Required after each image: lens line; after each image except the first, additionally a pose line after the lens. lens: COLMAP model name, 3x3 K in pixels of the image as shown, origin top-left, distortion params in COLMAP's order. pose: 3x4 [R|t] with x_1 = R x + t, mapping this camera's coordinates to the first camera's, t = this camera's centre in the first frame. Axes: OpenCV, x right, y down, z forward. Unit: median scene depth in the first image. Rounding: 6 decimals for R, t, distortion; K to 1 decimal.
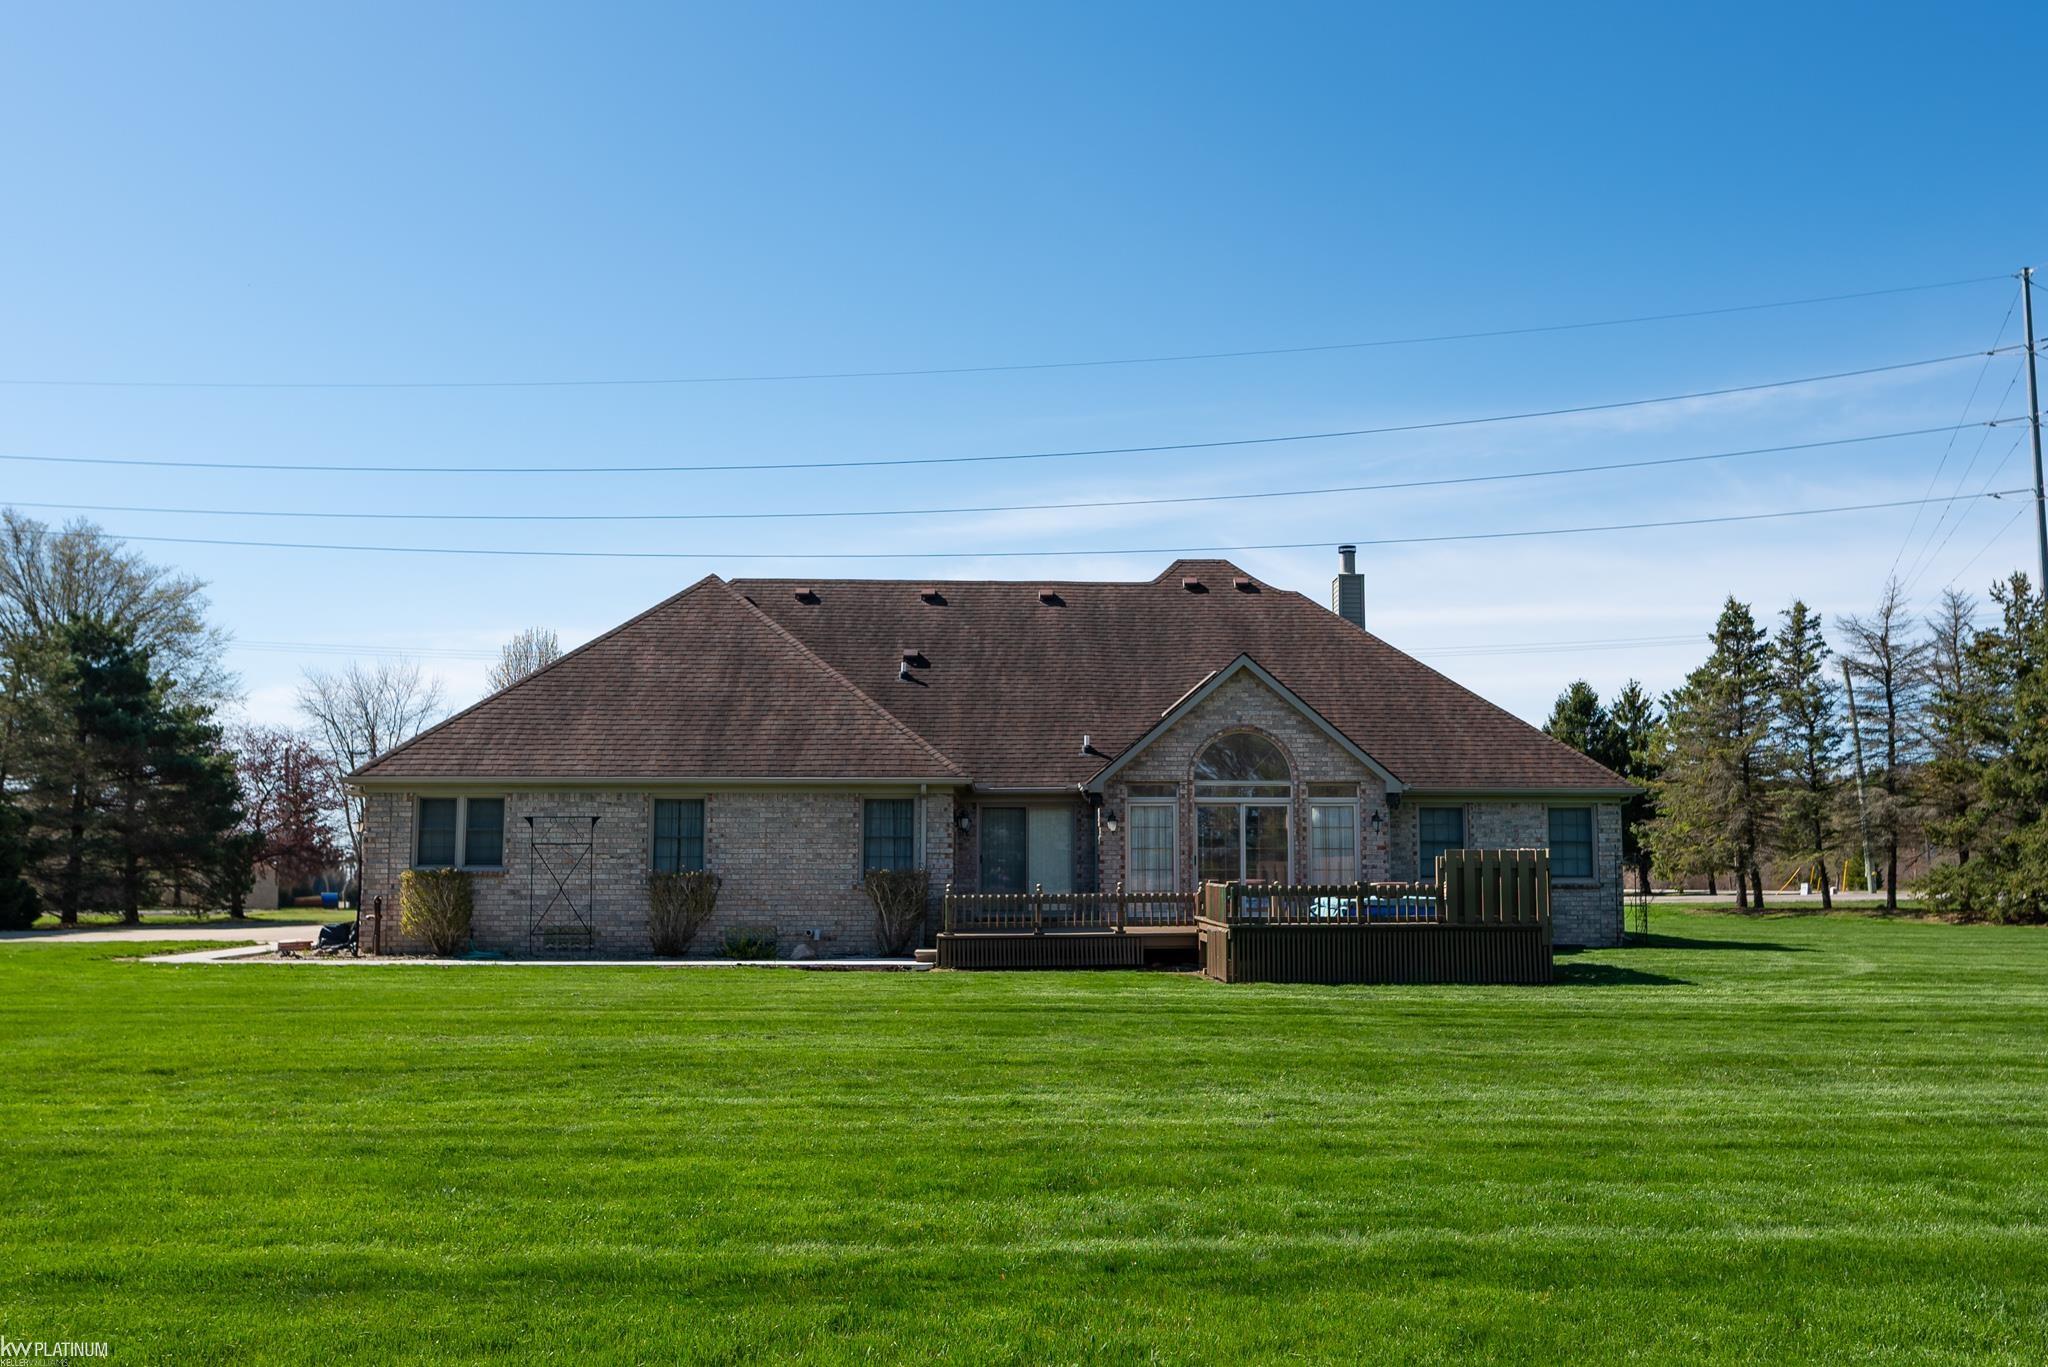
lens RADIAL K [[1195.2, 0, 1024.0], [0, 1195.2, 683.5], [0, 0, 1]] dist [-0.025231, 0.001593]
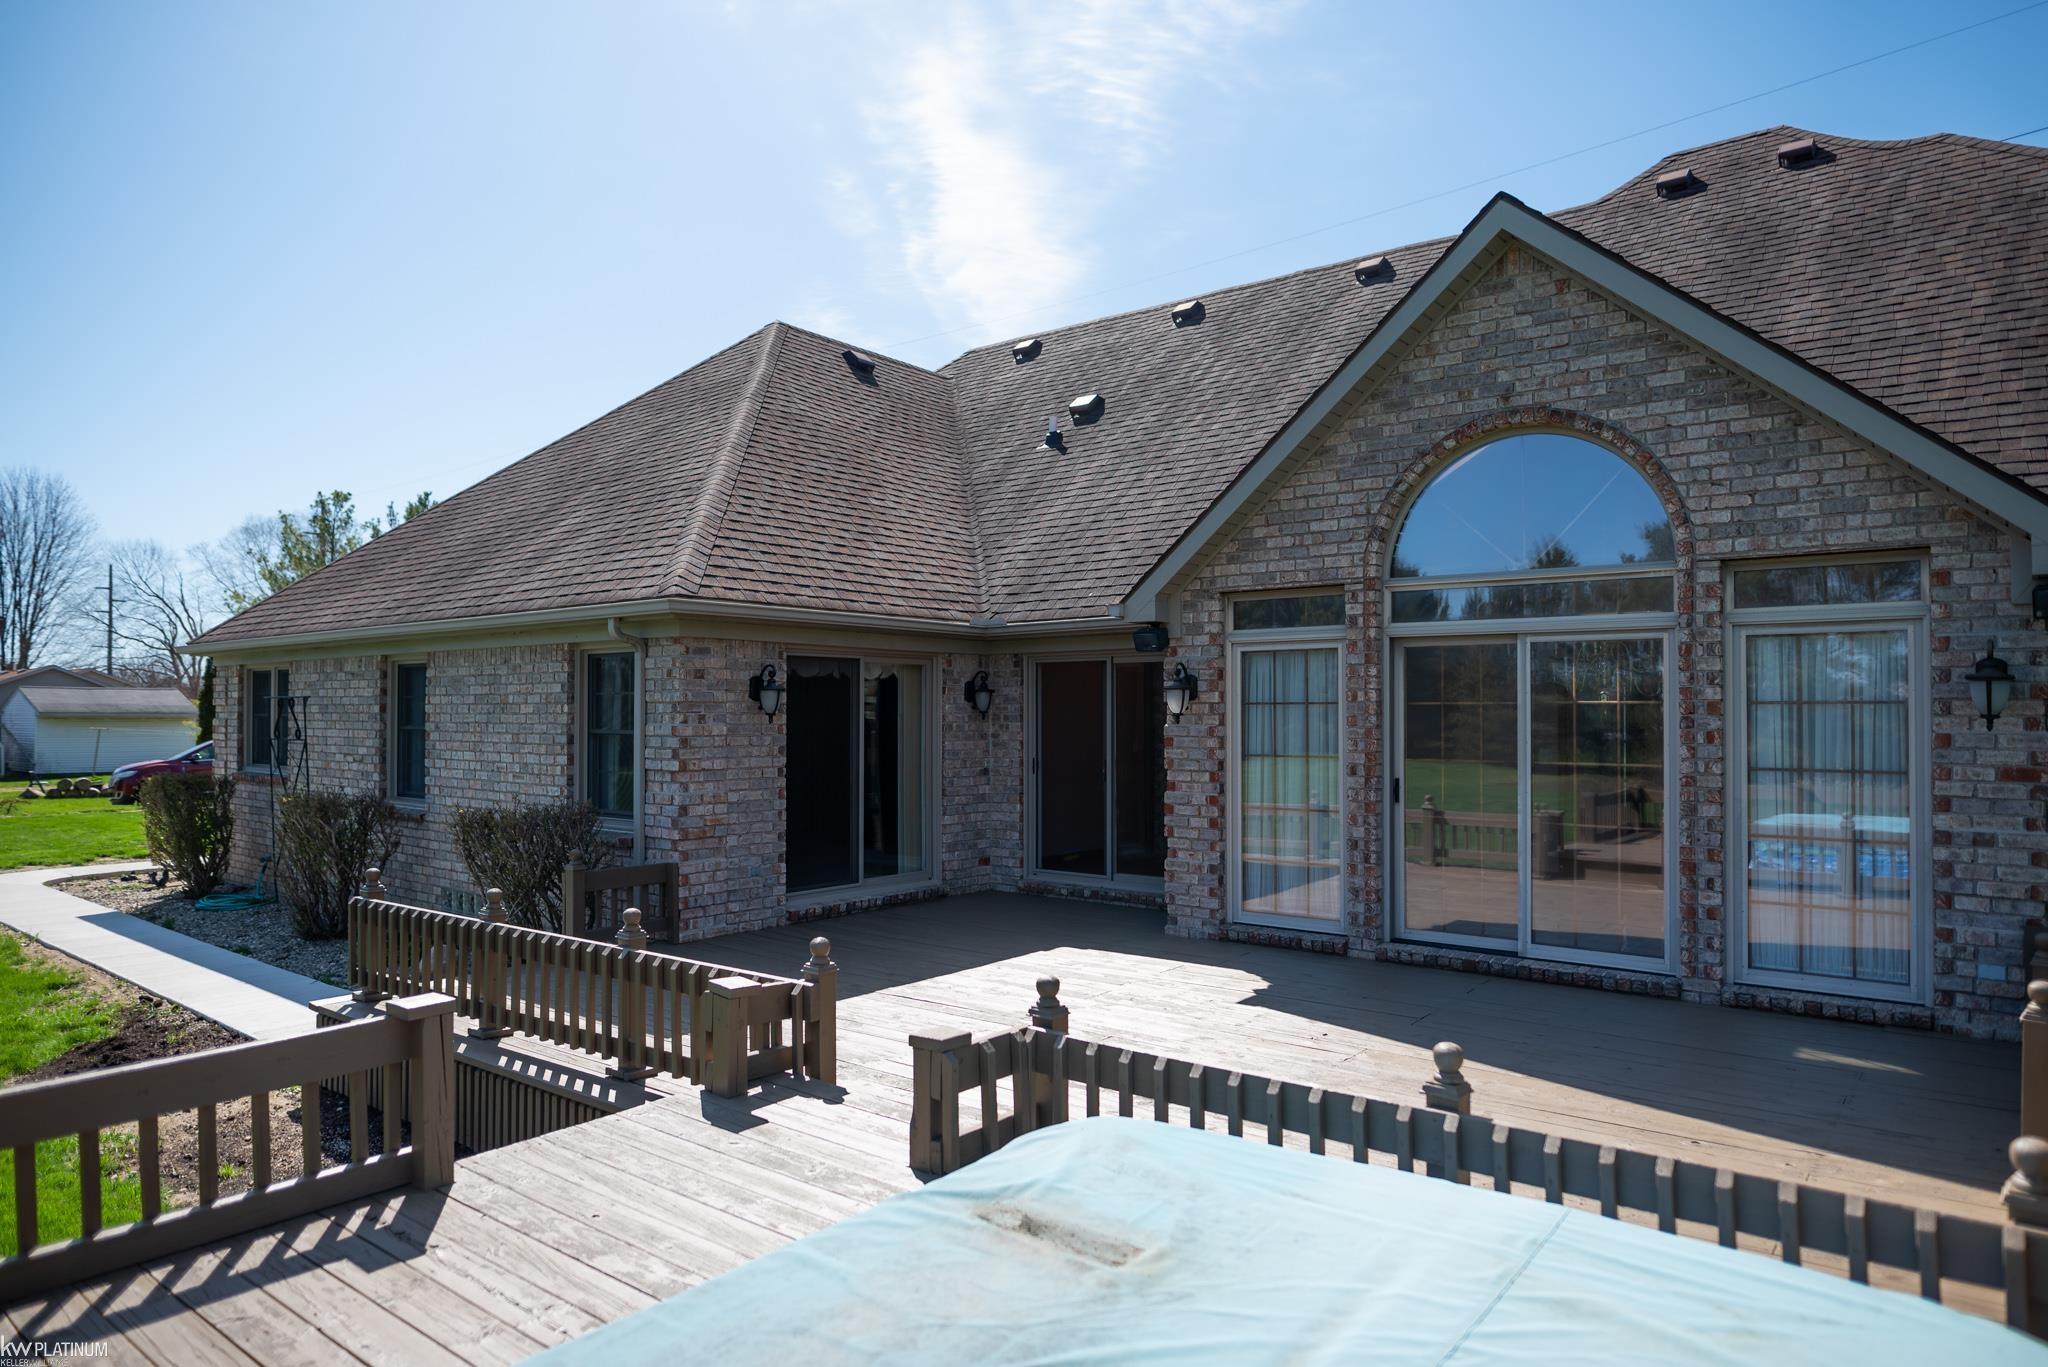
lens RADIAL K [[1195.2, 0, 1024.0], [0, 1195.2, 683.5], [0, 0, 1]] dist [-0.025231, 0.001593]
pose [[0.824183, -0.017537, -0.566051, 0.259756], [0.075740, 0.993955, 0.079485, 0.075827], [0.561235, -0.108382, 0.820529, 0.628595]]
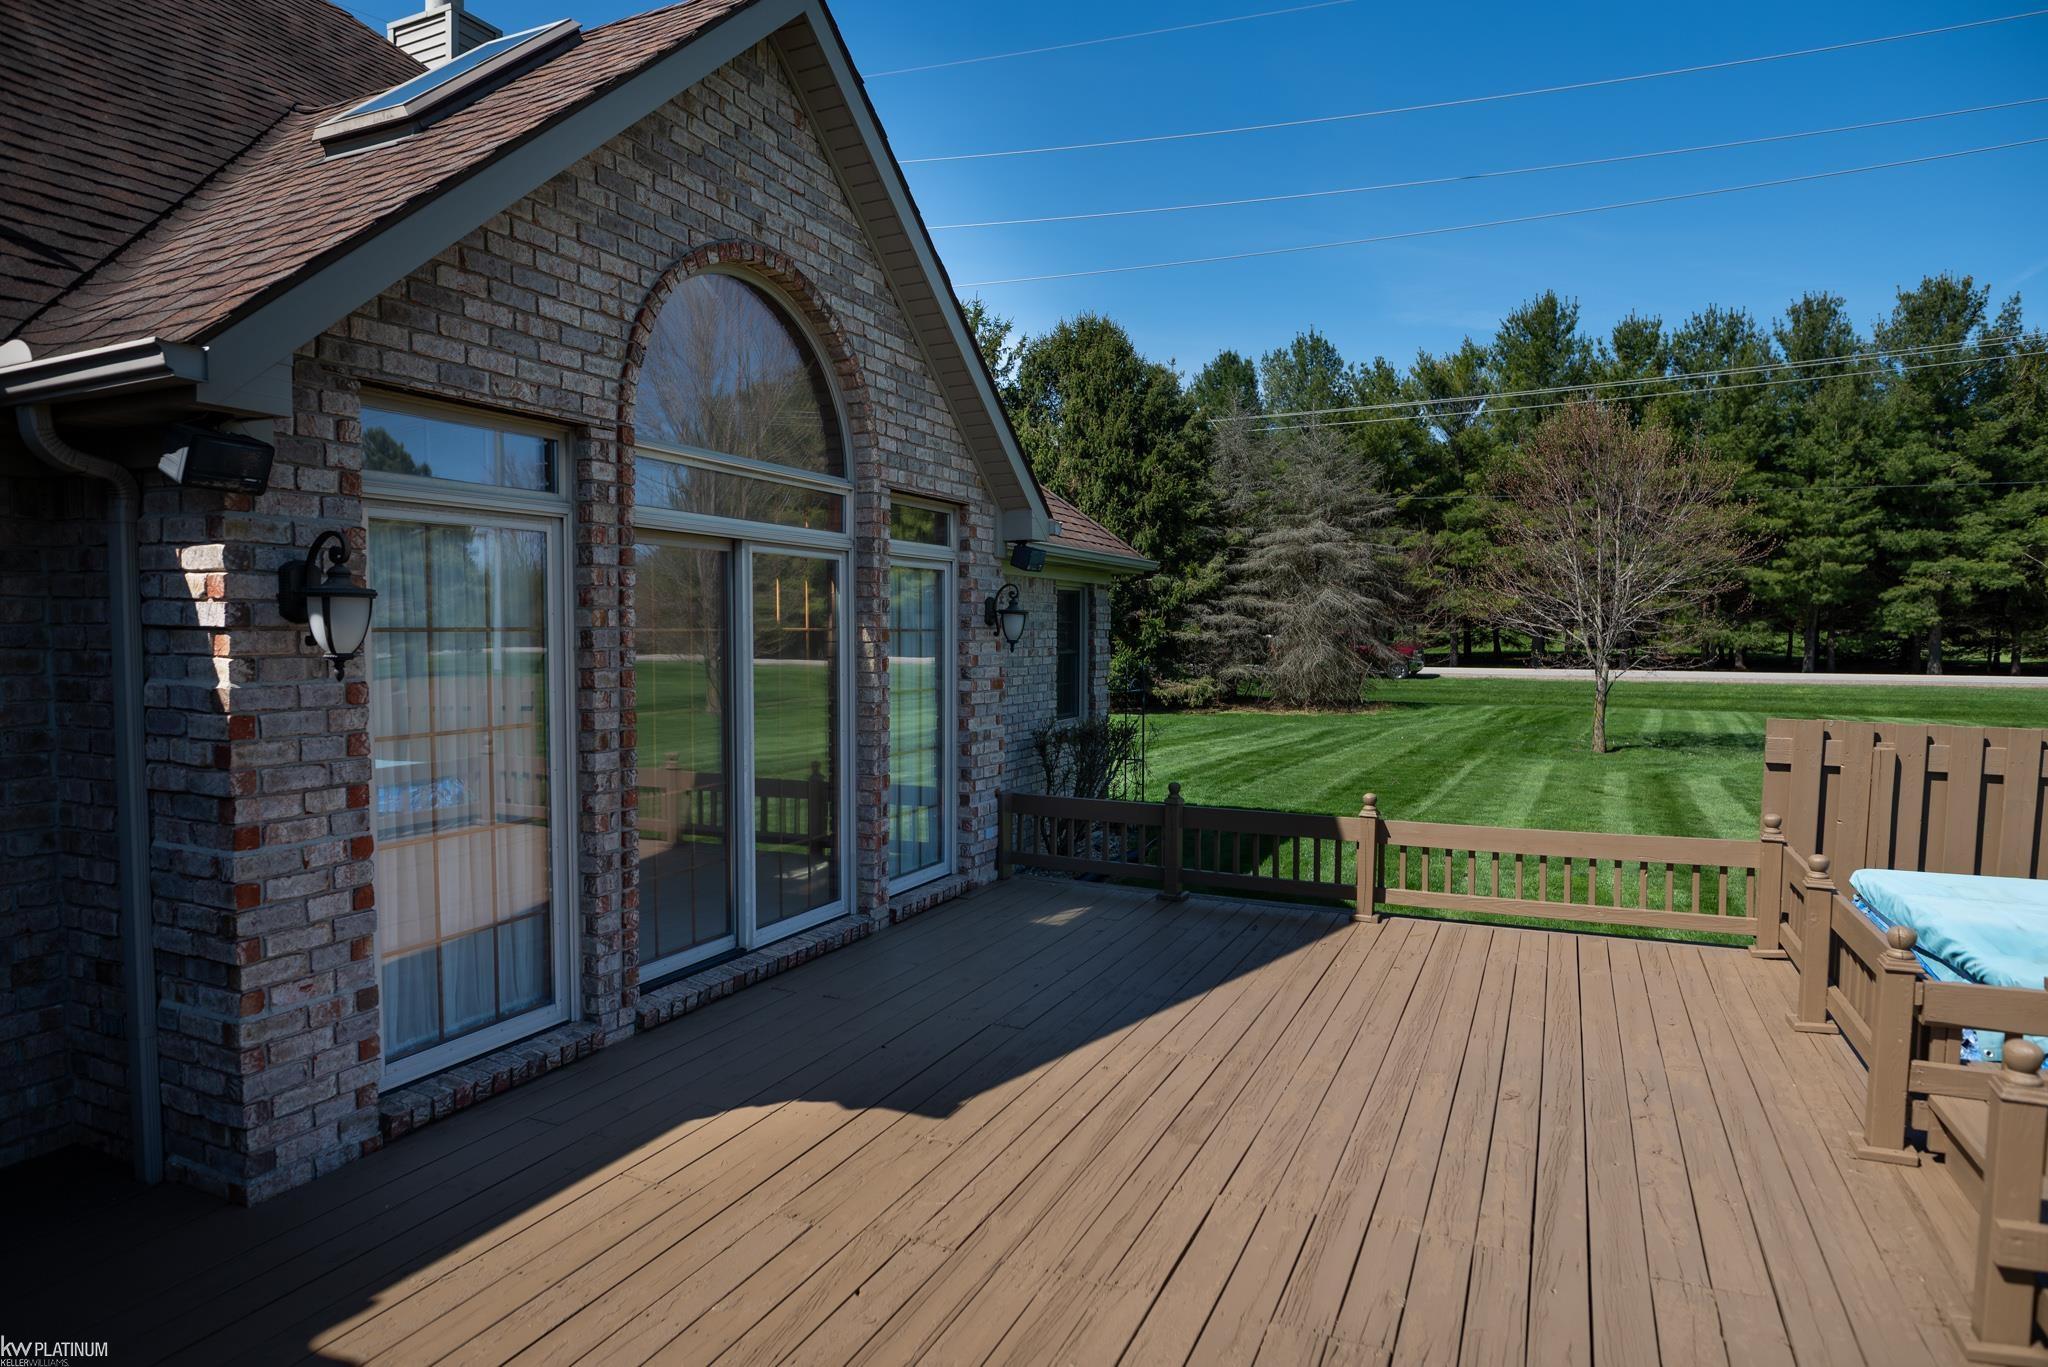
lens RADIAL K [[1195.2, 0, 1024.0], [0, 1195.2, 683.5], [0, 0, 1]] dist [-0.025231, 0.001593]
pose [[0.348321, -0.047787, 0.936156, -0.050424], [-0.118602, 0.988427, 0.094584, 0.099105], [-0.929842, -0.143975, 0.338623, 0.843409]]
